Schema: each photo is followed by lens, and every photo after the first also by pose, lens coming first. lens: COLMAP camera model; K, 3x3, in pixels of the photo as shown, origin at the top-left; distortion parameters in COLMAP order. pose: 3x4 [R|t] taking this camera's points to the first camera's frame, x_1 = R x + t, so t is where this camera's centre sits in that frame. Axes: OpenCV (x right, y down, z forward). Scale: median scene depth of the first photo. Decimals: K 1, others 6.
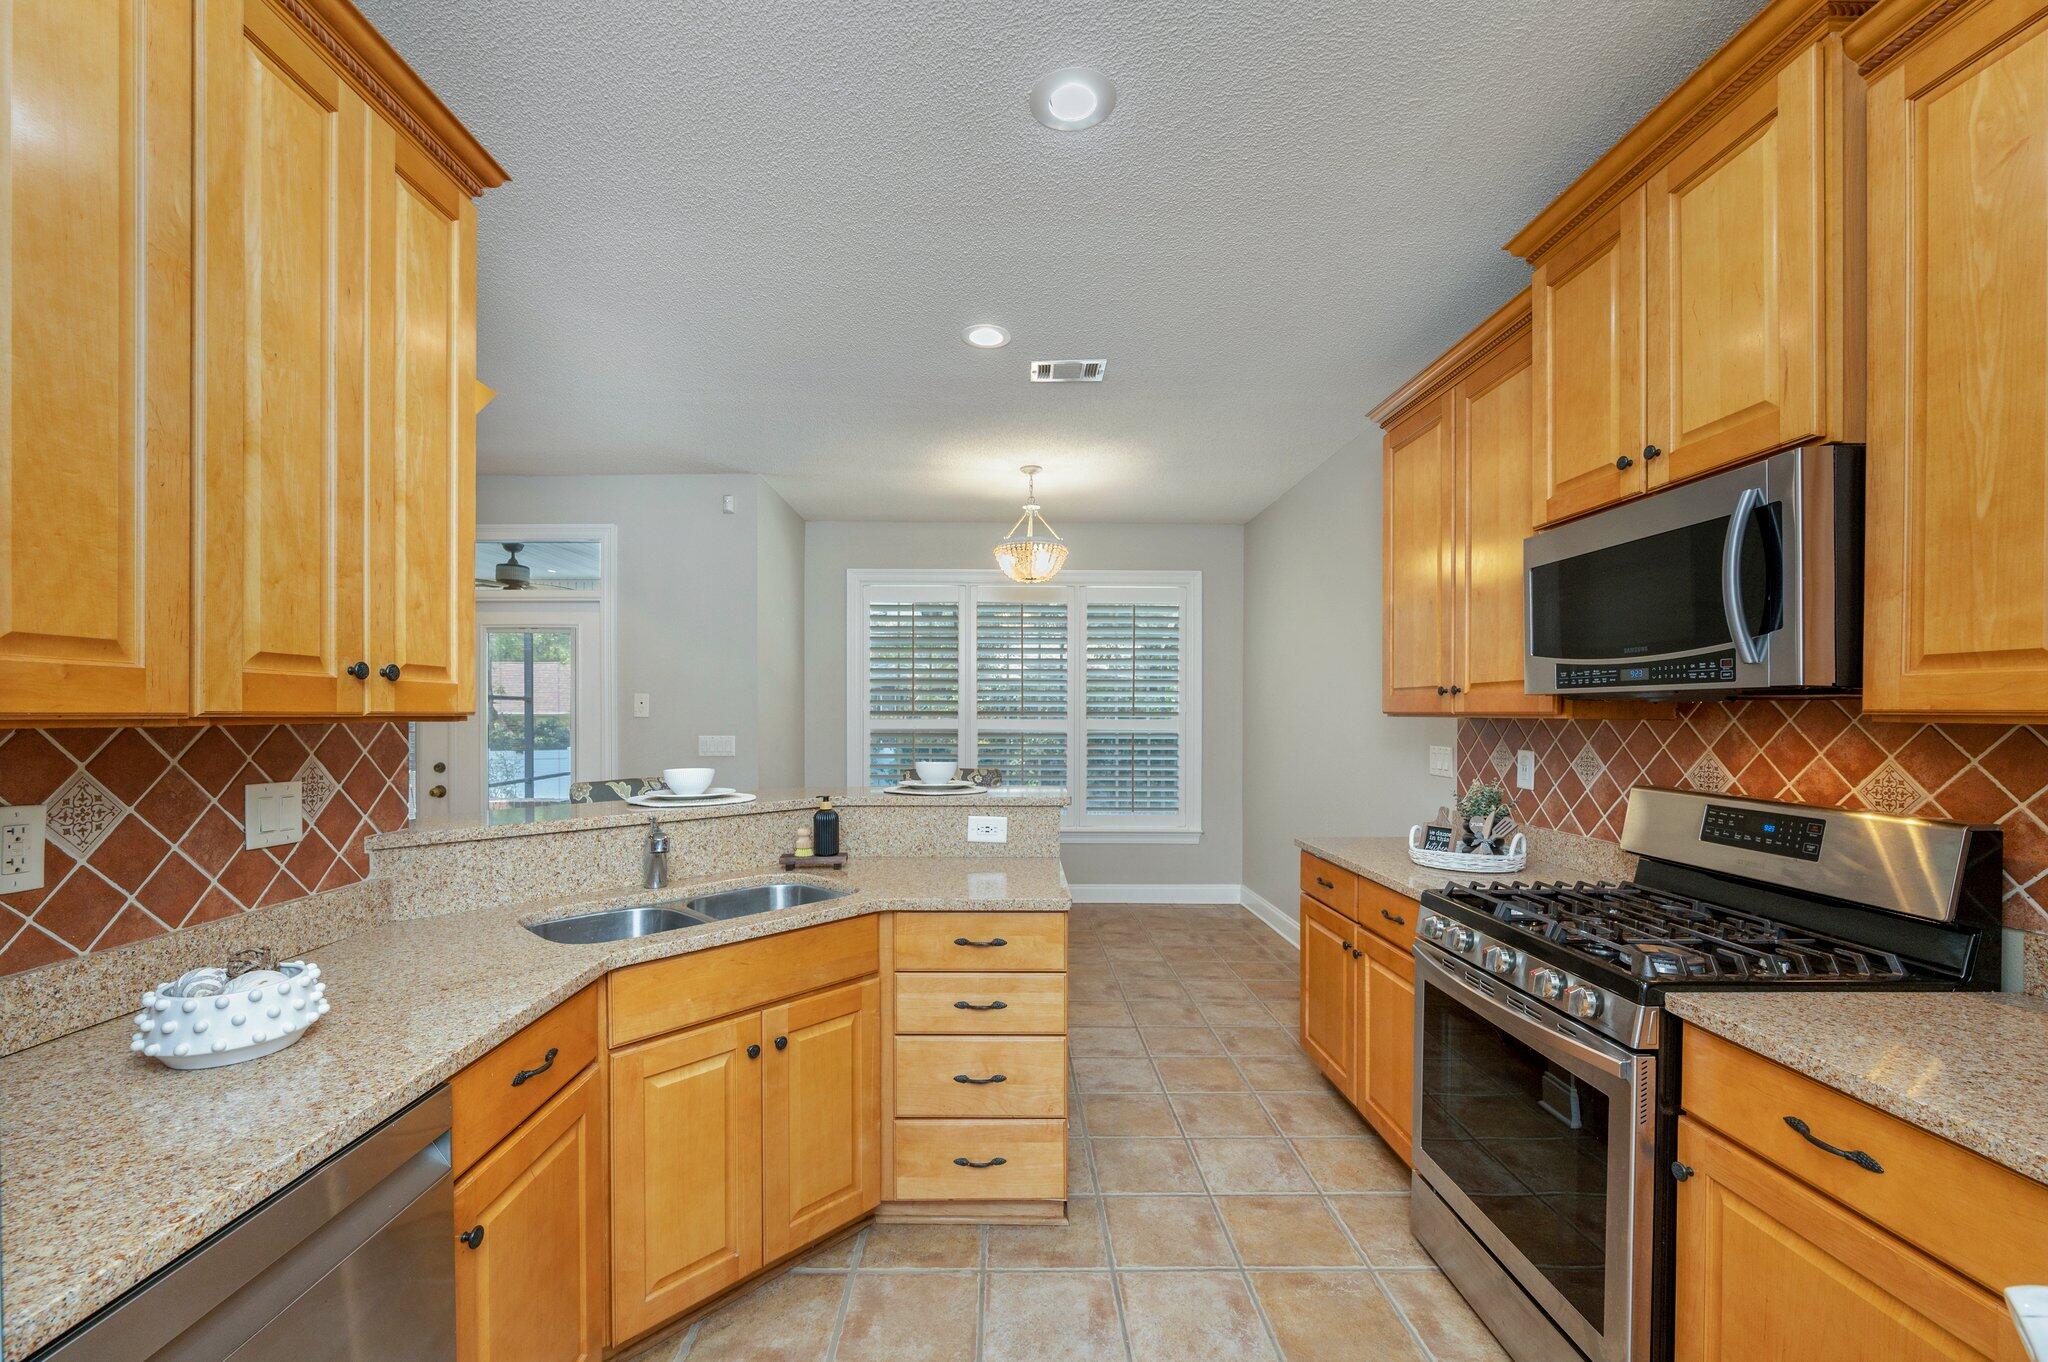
lens RADIAL K [[829.6, 0, 1017.8], [0, 829.6, 709.2], [0, 0, 1]] dist [-0.005818, -0.000543]
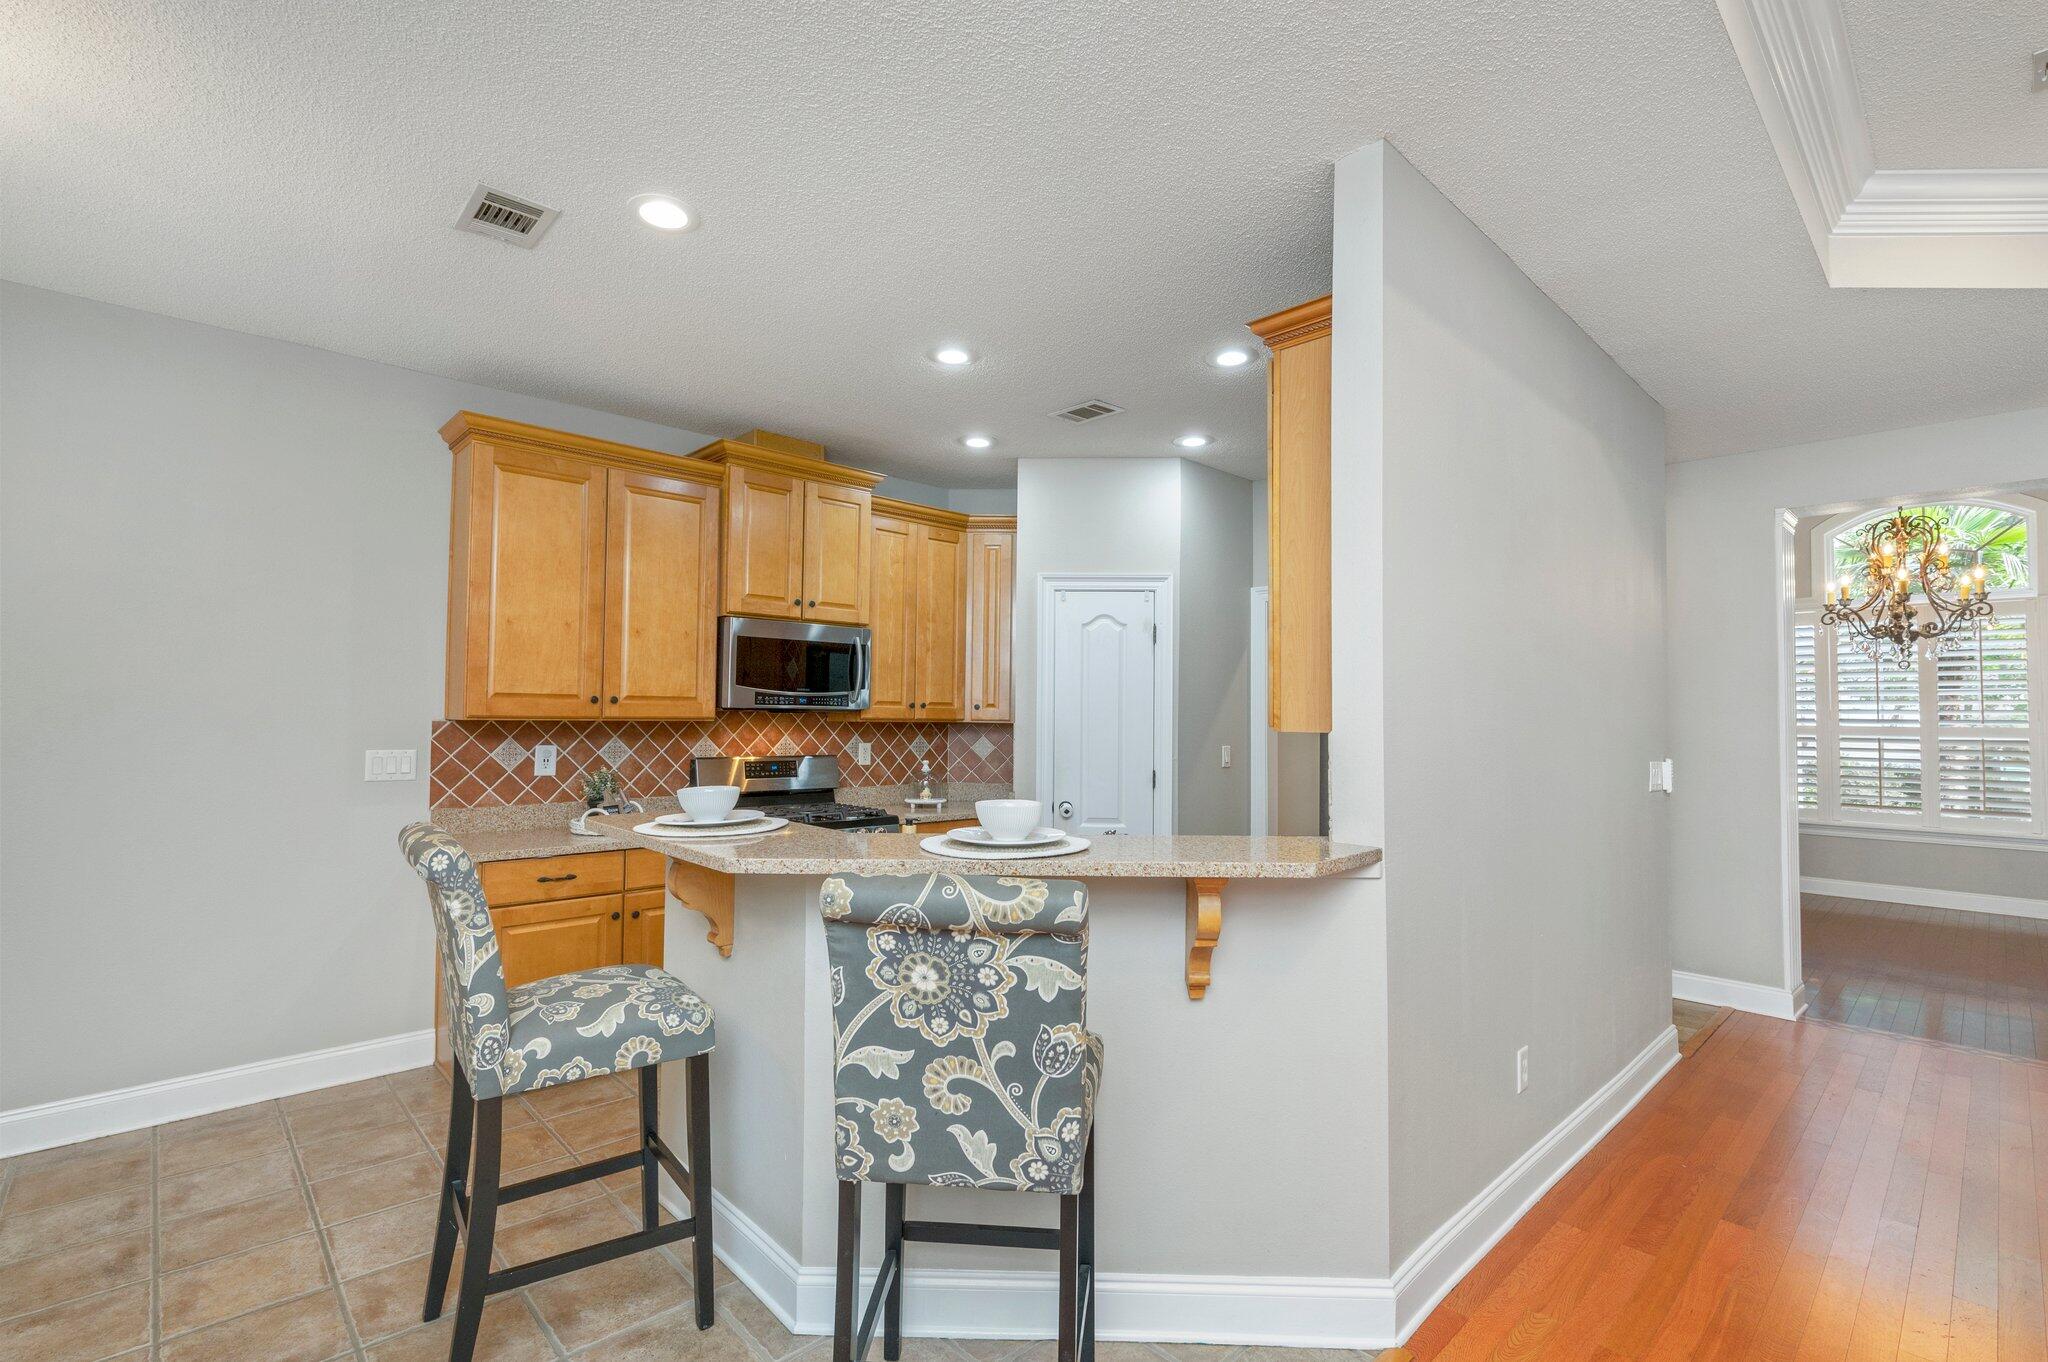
lens RADIAL K [[944.3, 0, 1040.3], [0, 944.3, 685.2], [0, 0, 1]] dist [-0.004232, 0.000227]
pose [[-0.677204, 0.016342, 0.735614, -1.448450], [-0.013153, 0.999325, -0.034309, -0.005086], [-0.735677, -0.032910, -0.676532, 2.115251]]
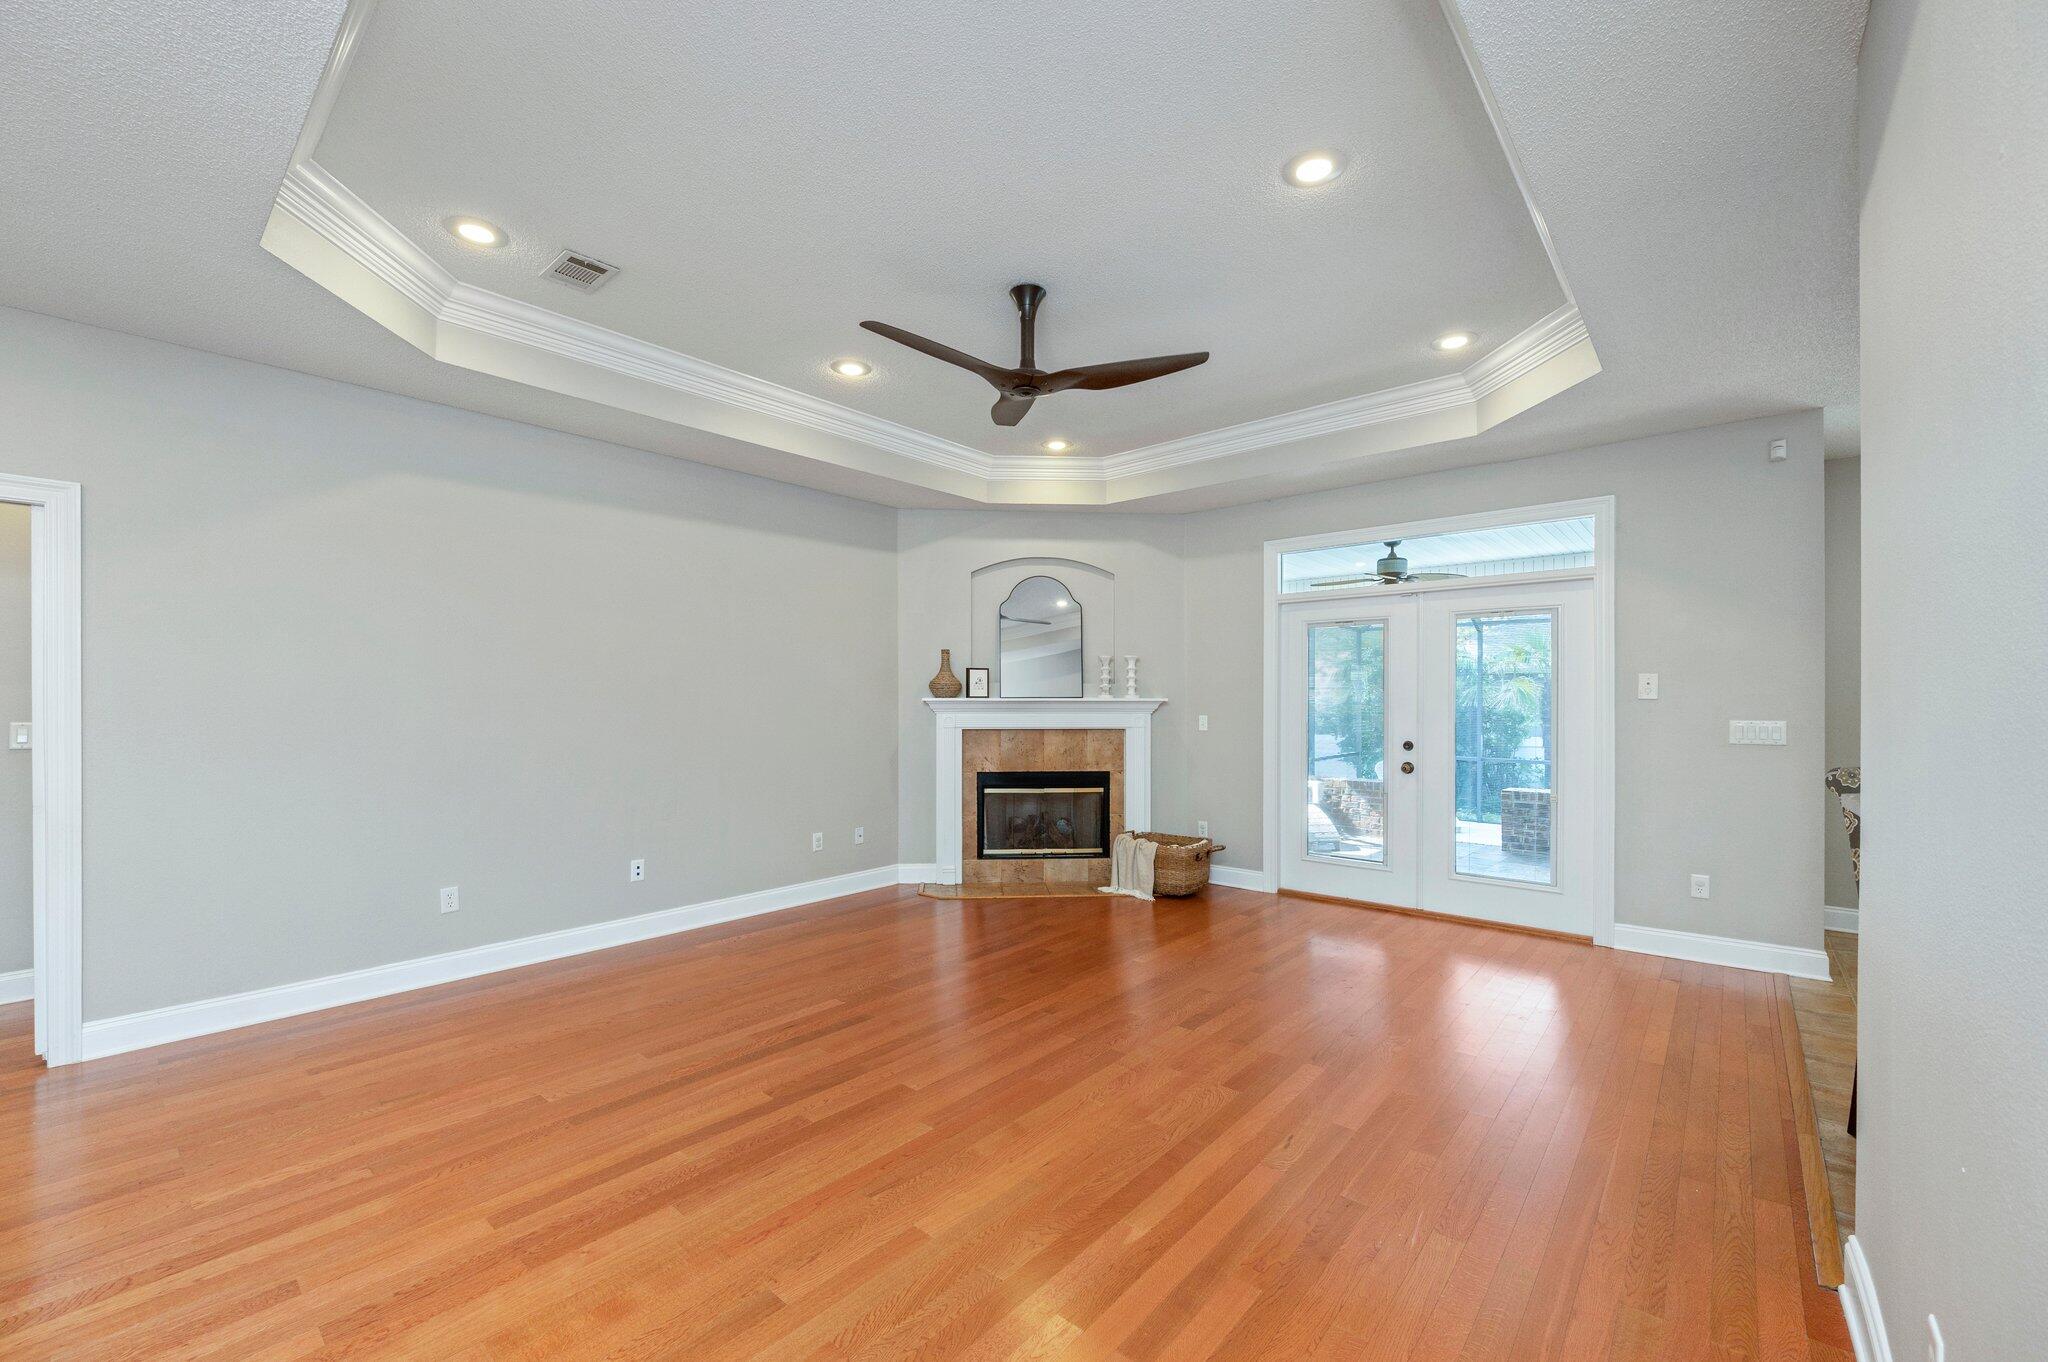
lens RADIAL K [[829.6, 0, 1010.5], [0, 829.6, 696.6], [0, 0, 1]] dist [-0.005818, -0.000543]
pose [[0.738636, -0.004439, -0.674090, -0.917891], [0.001435, 0.999986, -0.005012, 0.027789], [0.674103, 0.002735, 0.738632, -0.409981]]
